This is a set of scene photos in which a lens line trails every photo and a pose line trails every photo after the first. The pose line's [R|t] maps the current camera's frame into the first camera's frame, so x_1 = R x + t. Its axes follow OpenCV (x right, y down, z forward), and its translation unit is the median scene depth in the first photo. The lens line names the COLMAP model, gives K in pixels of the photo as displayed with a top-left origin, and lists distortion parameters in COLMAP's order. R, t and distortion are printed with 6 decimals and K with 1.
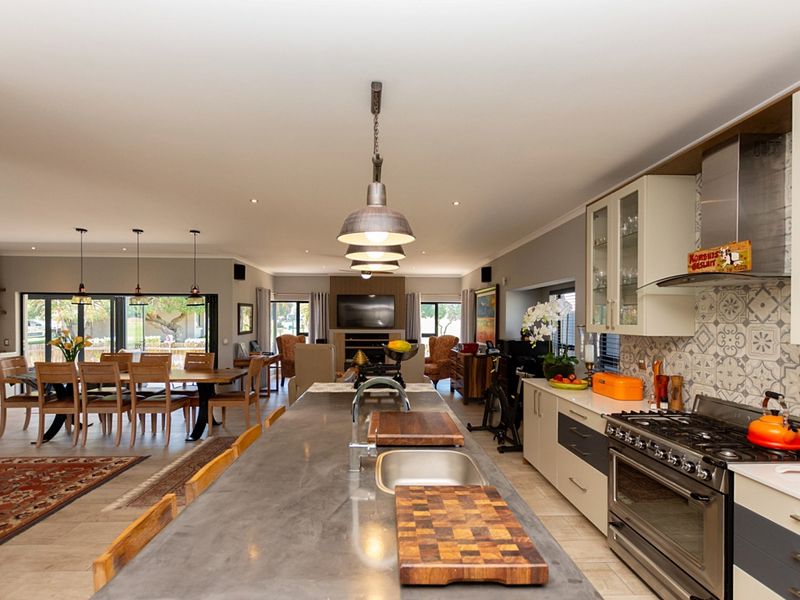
lens RADIAL K [[404.9, 0, 388.7], [0, 404.9, 322.8], [0, 0, 1]] dist [0.017696, 0.000195]
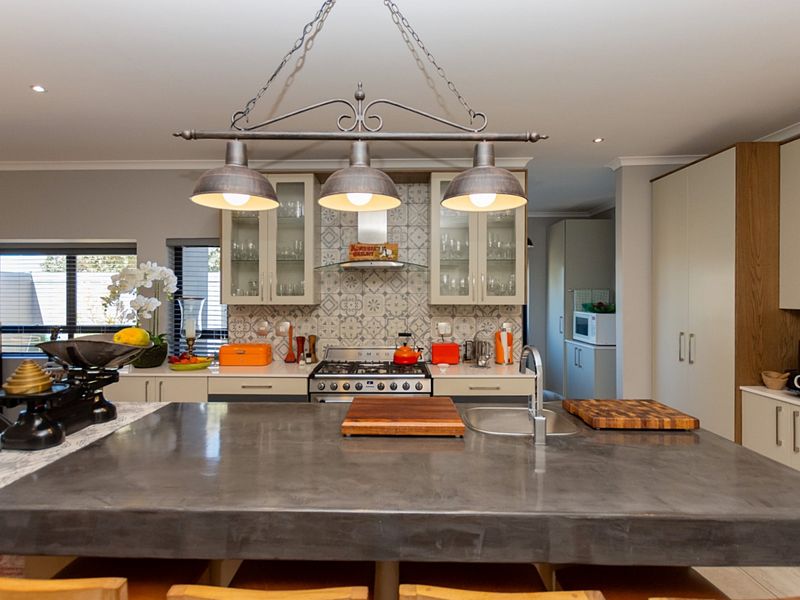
lens RADIAL K [[411.1, 0, 389.6], [0, 411.1, 296.9], [0, 0, 1]] dist [-0.001862, 0.000092]
pose [[0.046278, -0.010381, 0.998875, -0.640513], [0.007476, 0.999922, 0.010045, -0.001848], [-0.998901, 0.007003, 0.046352, 0.772547]]
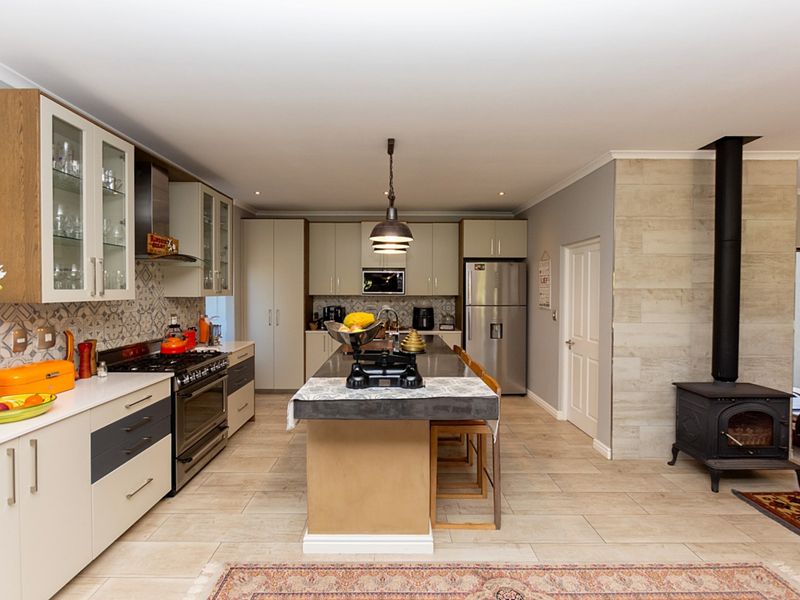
lens RADIAL K [[411.1, 0, 389.6], [0, 411.1, 296.9], [0, 0, 1]] dist [-0.001862, 0.000092]
pose [[-0.999527, -0.008141, 0.029646, -0.064664], [-0.007380, 0.999643, 0.025689, -0.007582], [-0.029844, 0.025458, -0.999230, 2.203778]]
